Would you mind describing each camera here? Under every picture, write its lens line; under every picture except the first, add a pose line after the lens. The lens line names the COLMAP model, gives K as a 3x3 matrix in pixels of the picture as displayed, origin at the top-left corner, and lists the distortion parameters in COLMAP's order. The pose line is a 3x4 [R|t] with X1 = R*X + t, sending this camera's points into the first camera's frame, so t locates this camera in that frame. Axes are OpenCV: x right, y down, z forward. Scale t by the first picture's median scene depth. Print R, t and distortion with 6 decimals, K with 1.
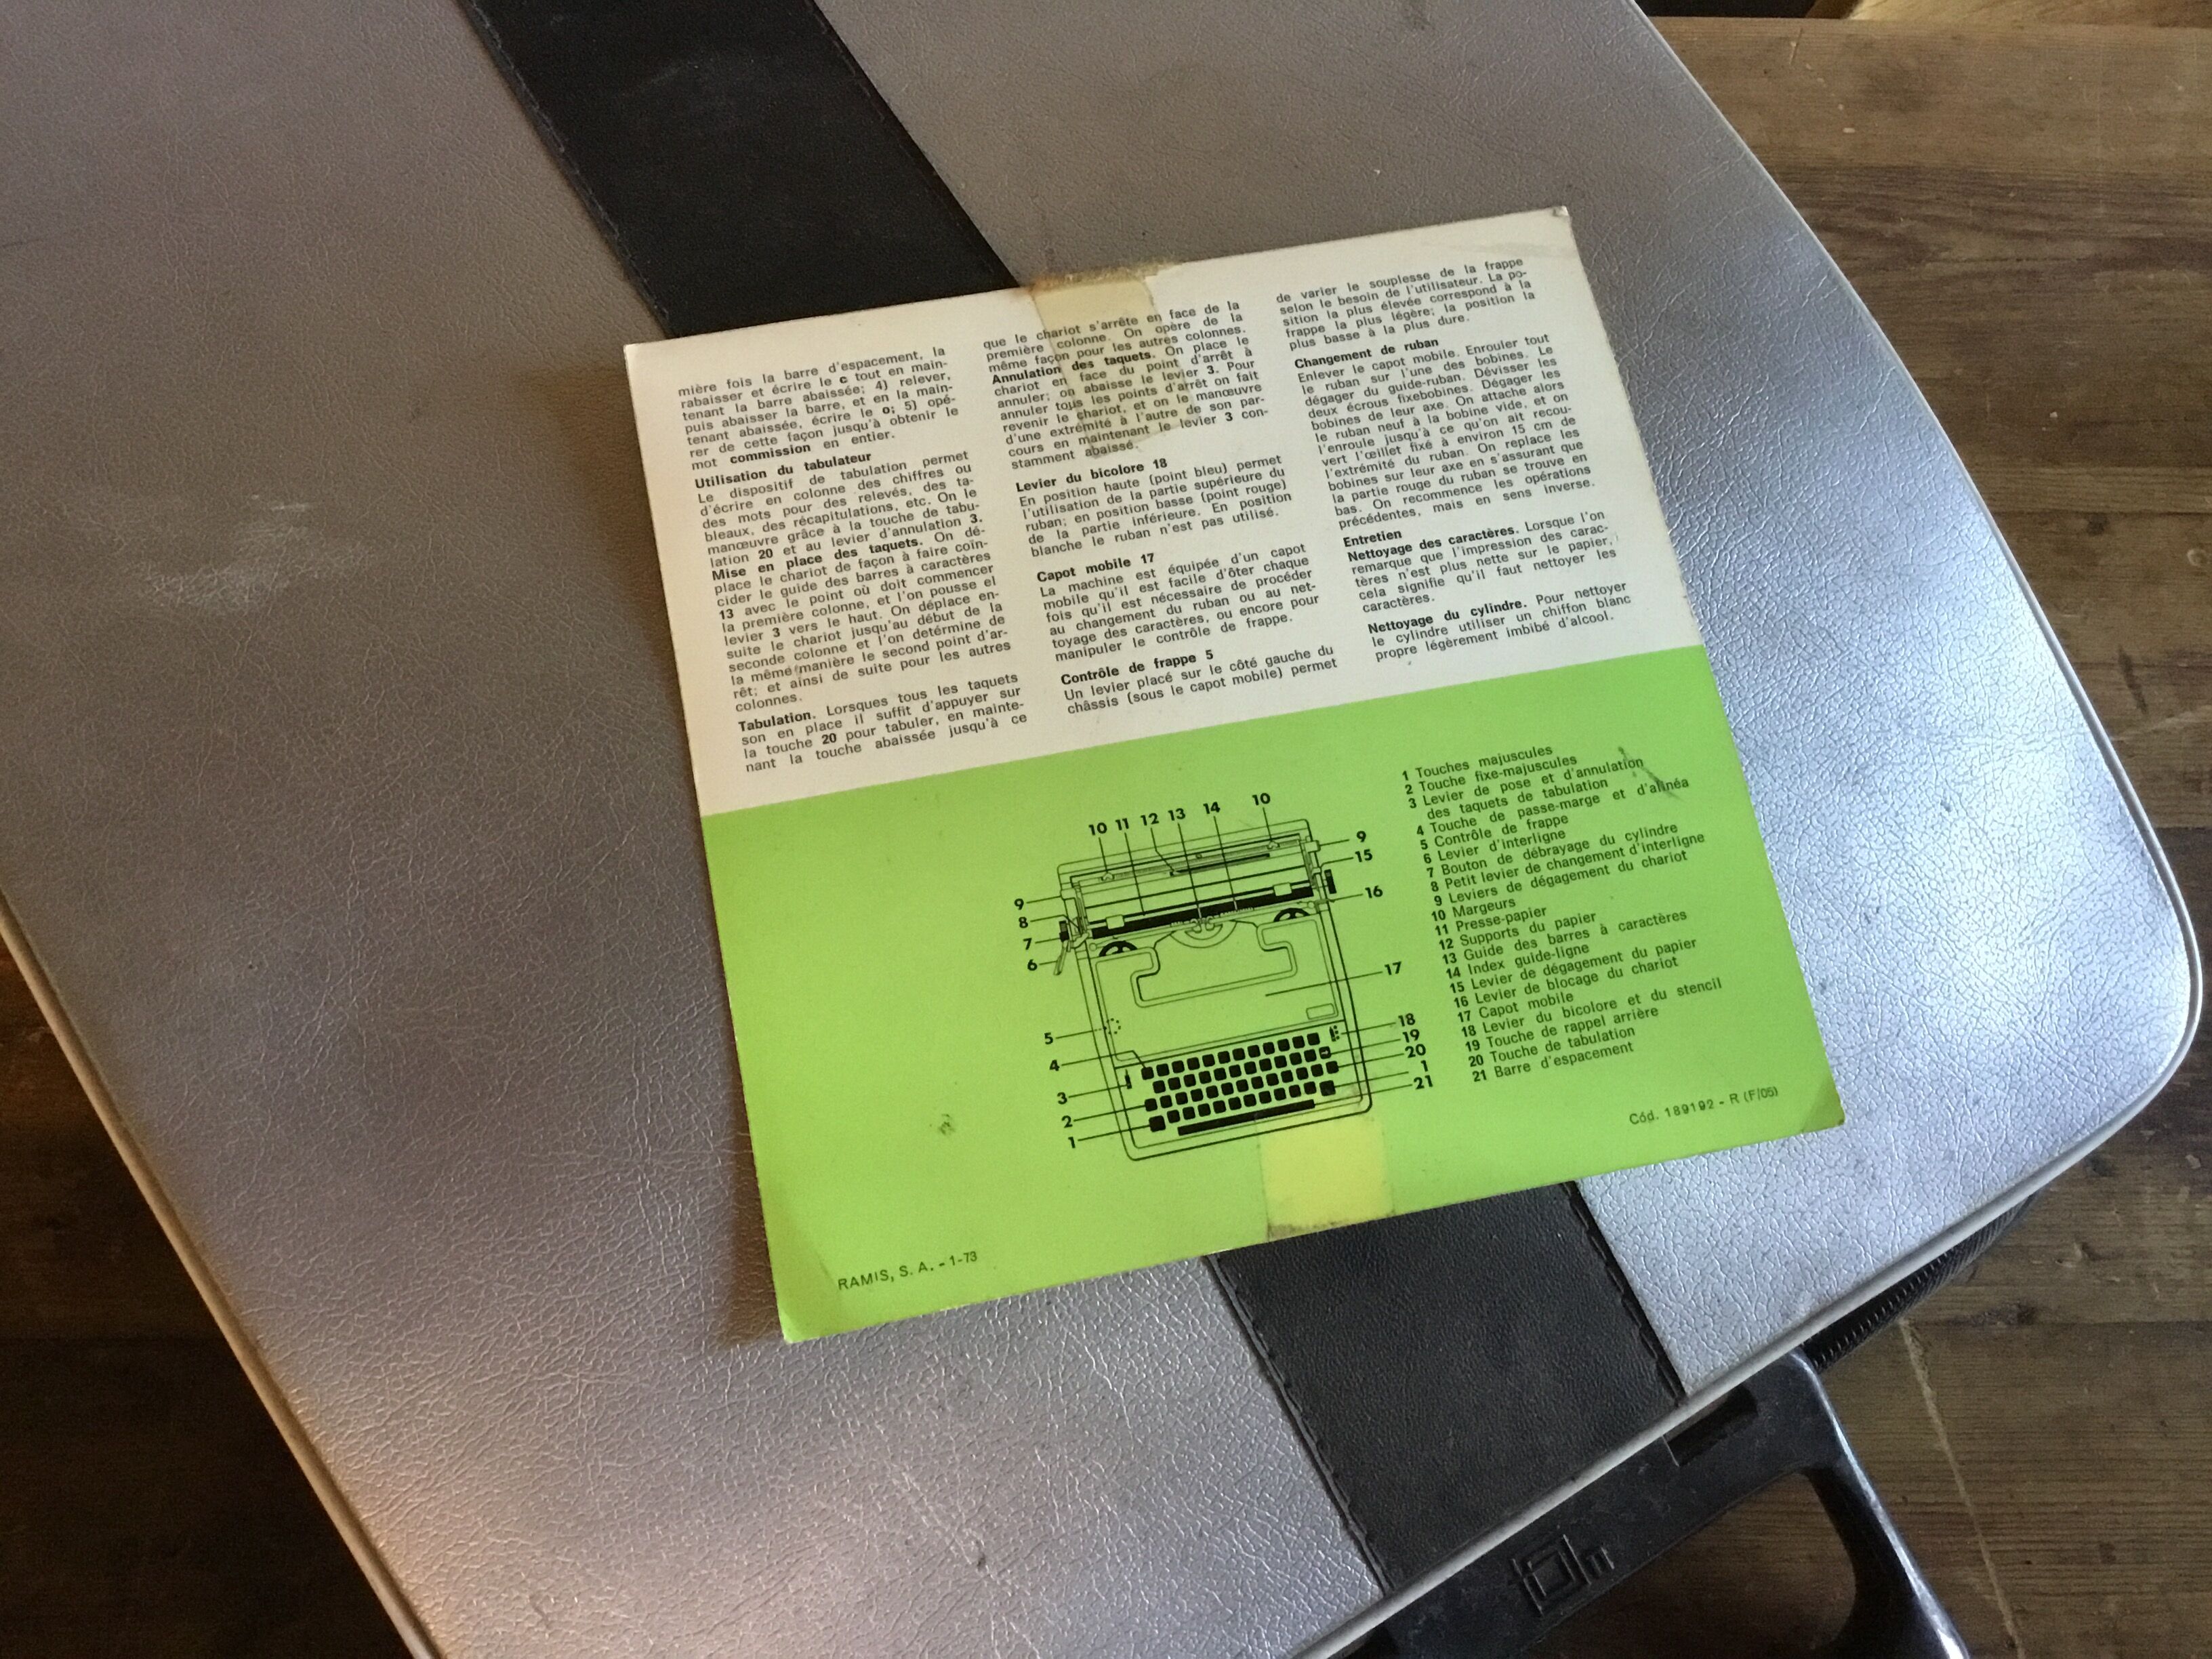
lens RADIAL K [[1998.2, 0, 1106.0], [0, 1998.2, 829.5], [0, 0, 1]] dist [0.071445, -0.154641]
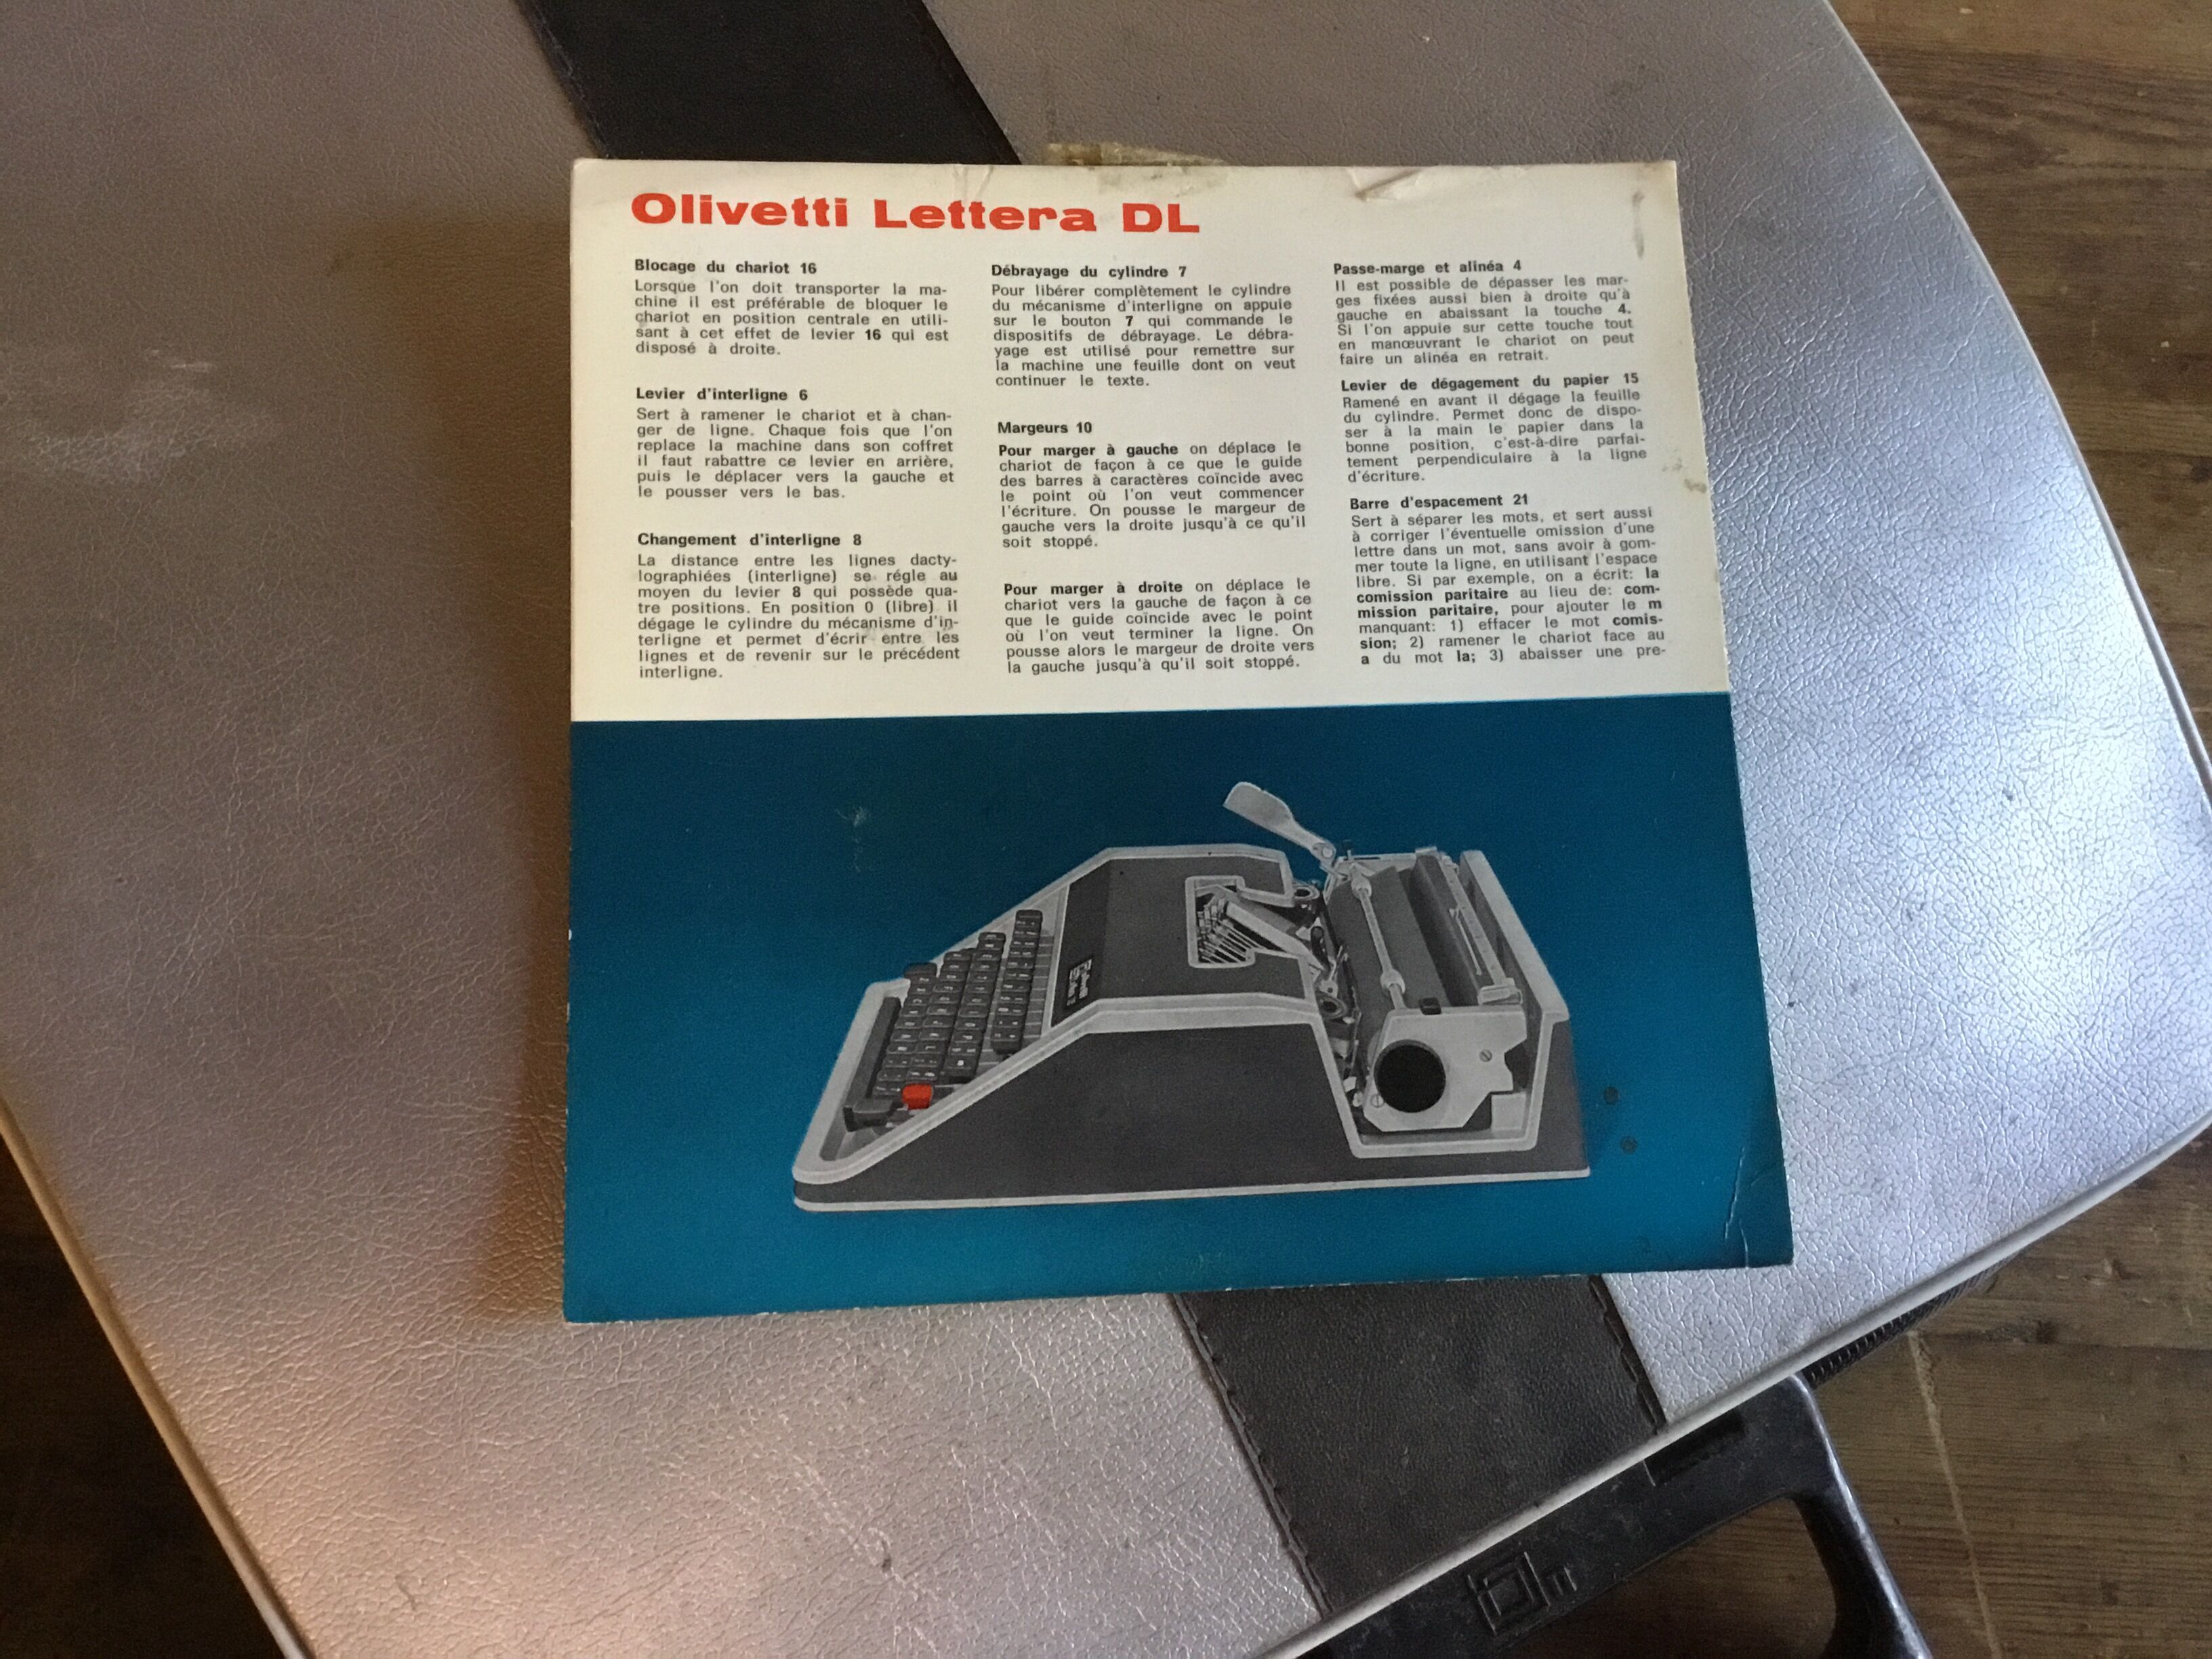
lens RADIAL K [[1998.2, 0, 1106.0], [0, 1998.2, 829.5], [0, 0, 1]] dist [0.071445, -0.154641]
pose [[0.998157, 0.056789, -0.021373, 0.034868], [-0.055026, 0.995620, 0.075589, -0.042544], [0.025572, -0.074274, 0.996910, 0.091188]]
